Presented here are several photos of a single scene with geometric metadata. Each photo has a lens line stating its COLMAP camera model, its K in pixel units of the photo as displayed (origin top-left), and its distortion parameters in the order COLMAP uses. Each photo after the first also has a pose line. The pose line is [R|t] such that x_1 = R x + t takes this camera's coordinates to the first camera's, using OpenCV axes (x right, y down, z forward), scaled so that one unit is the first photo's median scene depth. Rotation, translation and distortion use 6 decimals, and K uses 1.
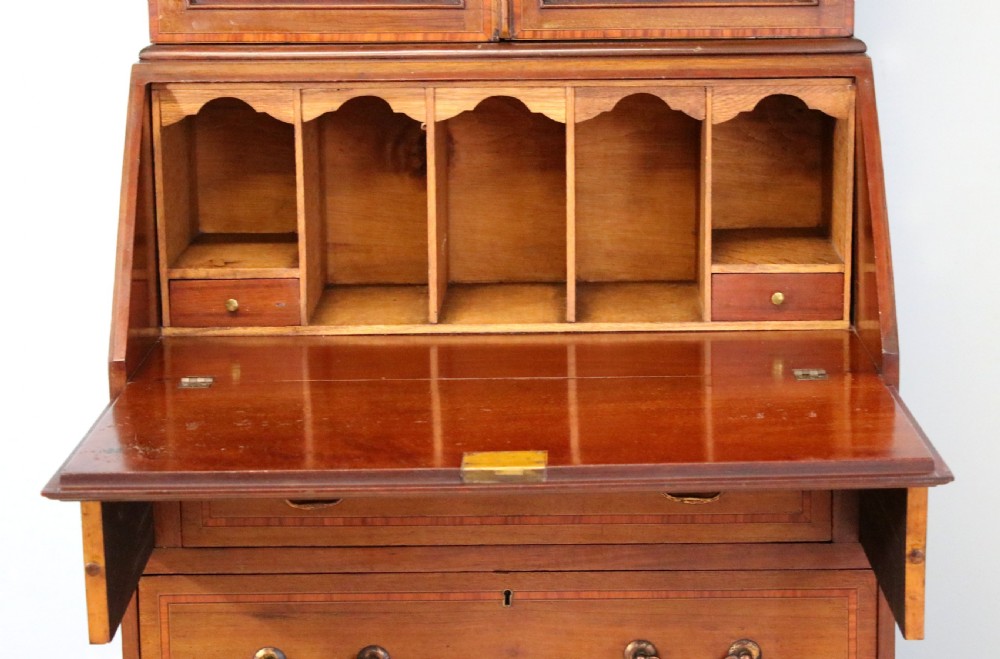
lens RADIAL K [[2364.7, 0, 556.6], [0, 2364.7, 305.7], [0, 0, 1]] dist [-0.003314, 0.563872]
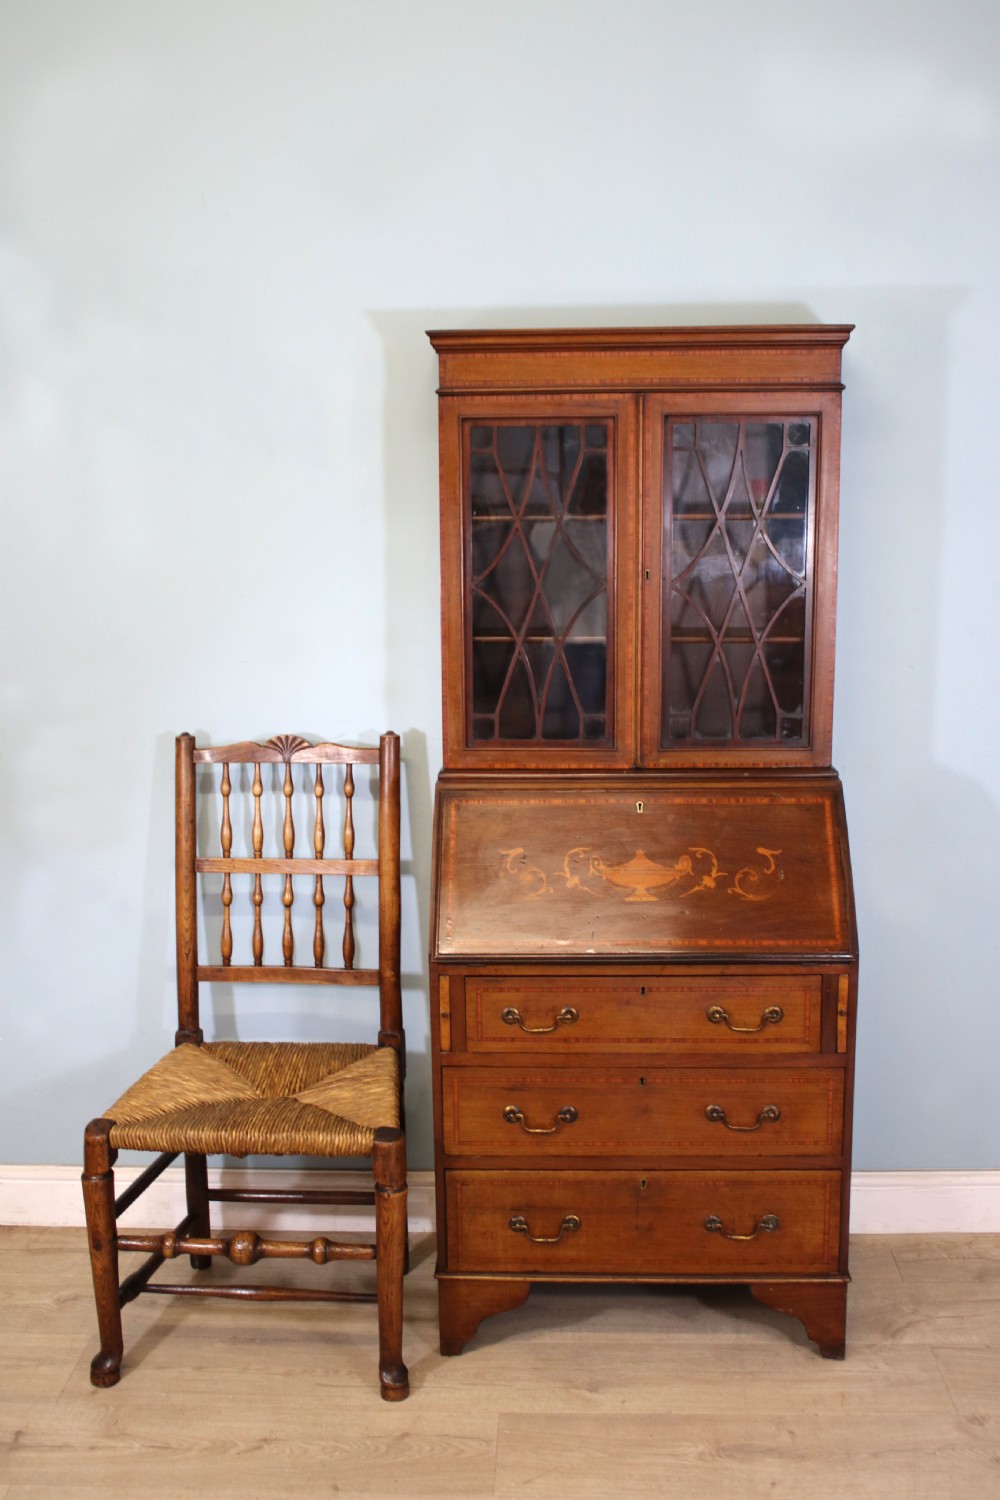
lens RADIAL K [[1526.3, 0, 500.0], [0, 1526.3, 750.0], [0, 0, 1]] dist [-0.136427, 0.158050]
pose [[0.998465, 0.005402, -0.055126, -0.064321], [-0.005937, 0.999937, -0.009540, -0.115734], [0.055071, 0.009852, 0.998434, -0.173591]]
